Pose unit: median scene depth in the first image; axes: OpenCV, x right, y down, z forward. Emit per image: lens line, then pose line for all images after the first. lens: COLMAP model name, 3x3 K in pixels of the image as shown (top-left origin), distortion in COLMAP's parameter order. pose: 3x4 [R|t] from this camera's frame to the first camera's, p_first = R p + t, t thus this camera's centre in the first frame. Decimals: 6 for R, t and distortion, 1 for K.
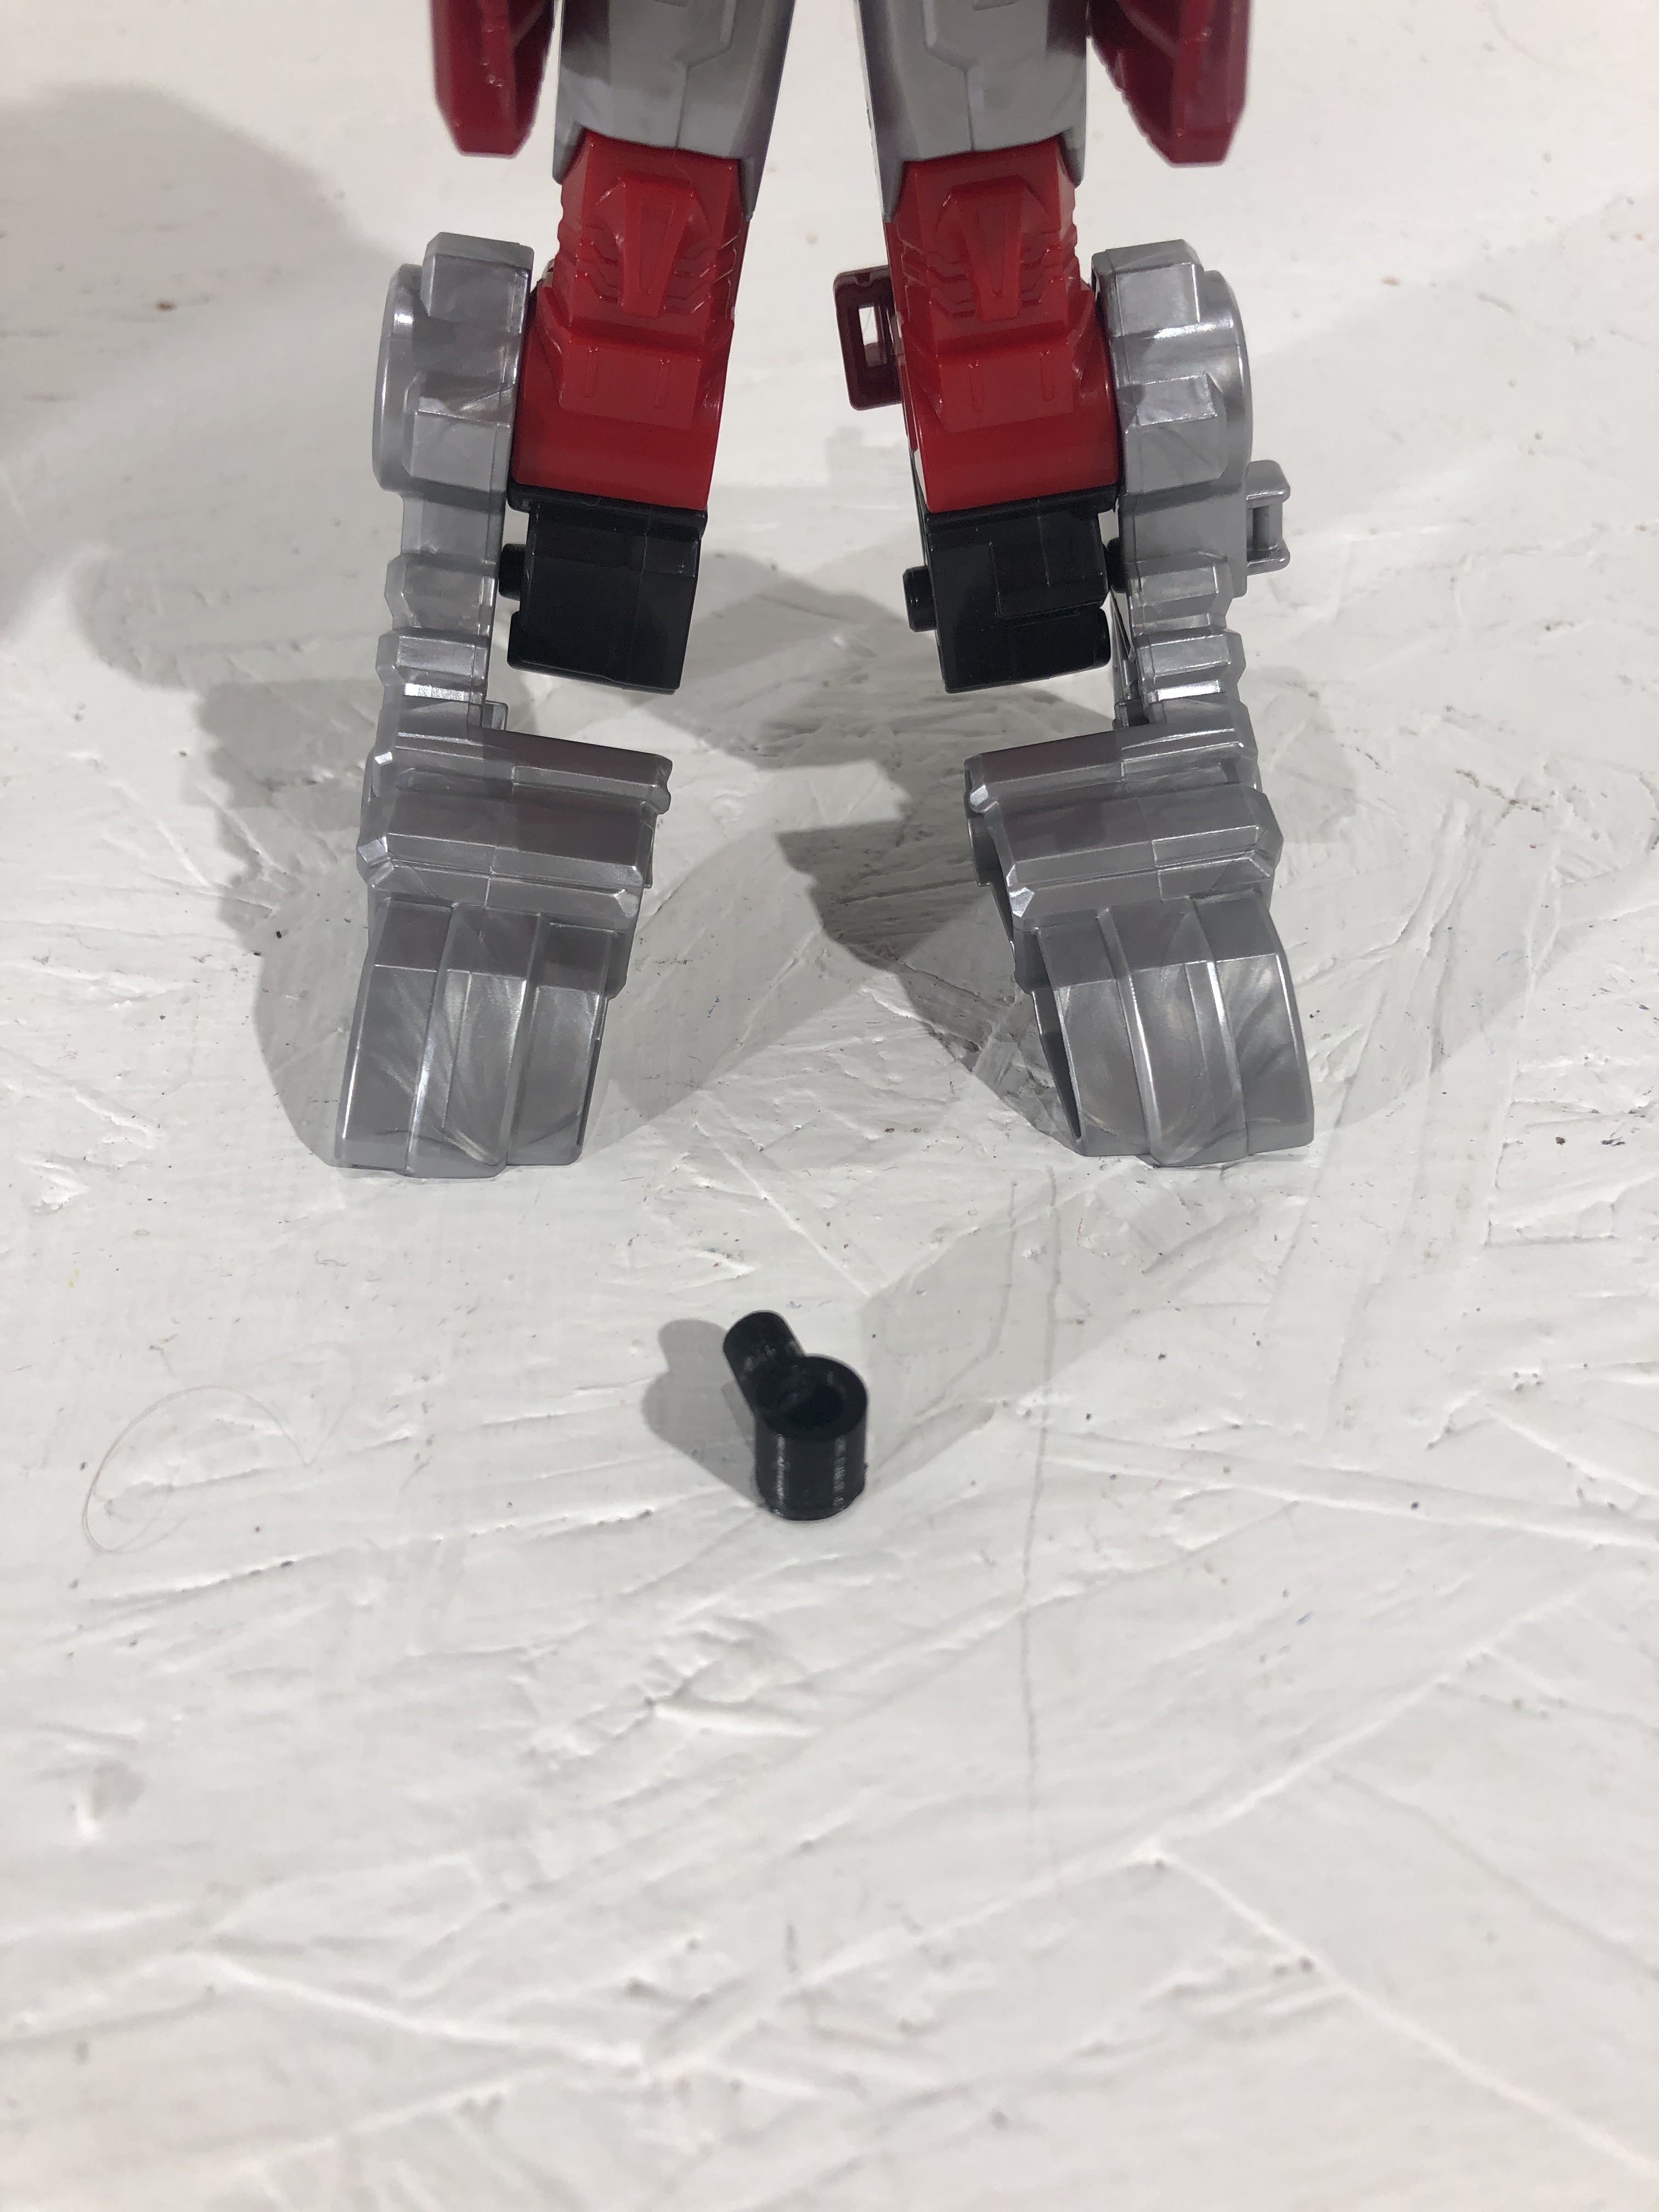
lens RADIAL K [[1836.1, 0, 829.5], [0, 1836.1, 1106.0], [0, 0, 1]] dist [-0.005684, 0.059797]
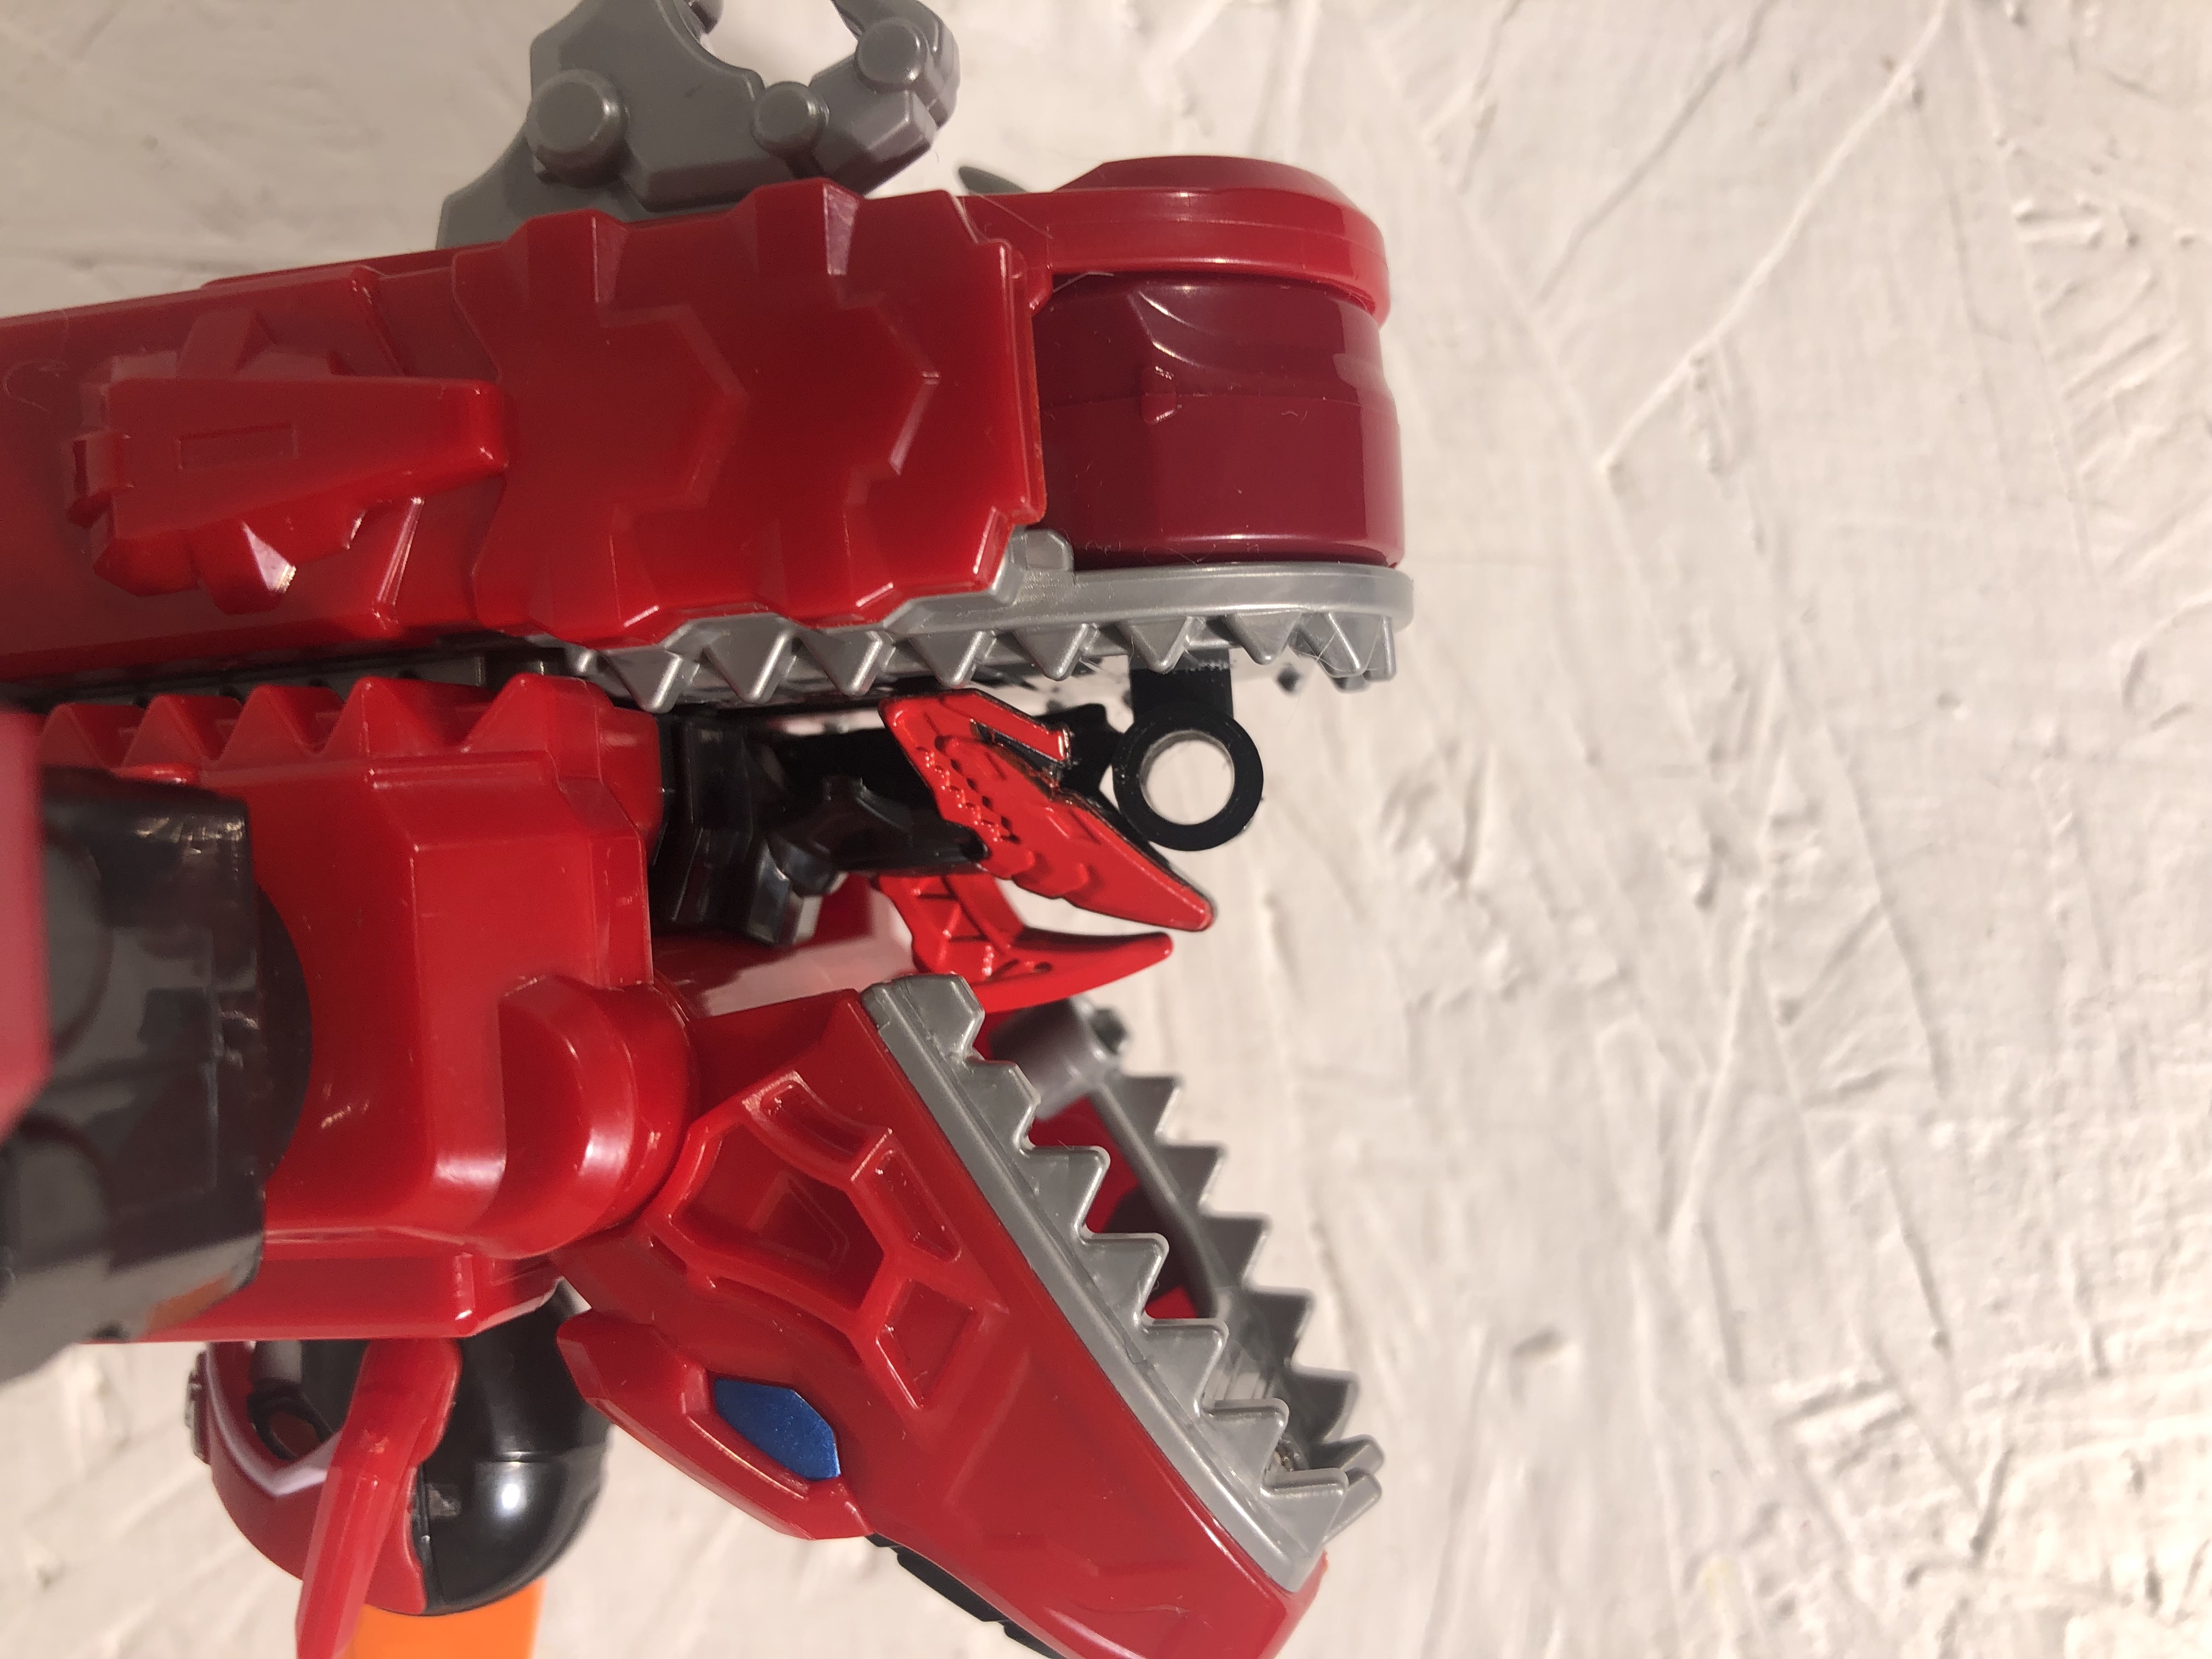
lens RADIAL K [[1836.1, 0, 1106.0], [0, 1836.1, 829.5], [0, 0, 1]] dist [-0.005684, 0.059797]
pose [[0.001260, -0.998187, -0.060180, 0.013935], [0.990901, -0.006854, 0.134416, -0.089415], [-0.134585, -0.059802, 0.989096, -0.173639]]
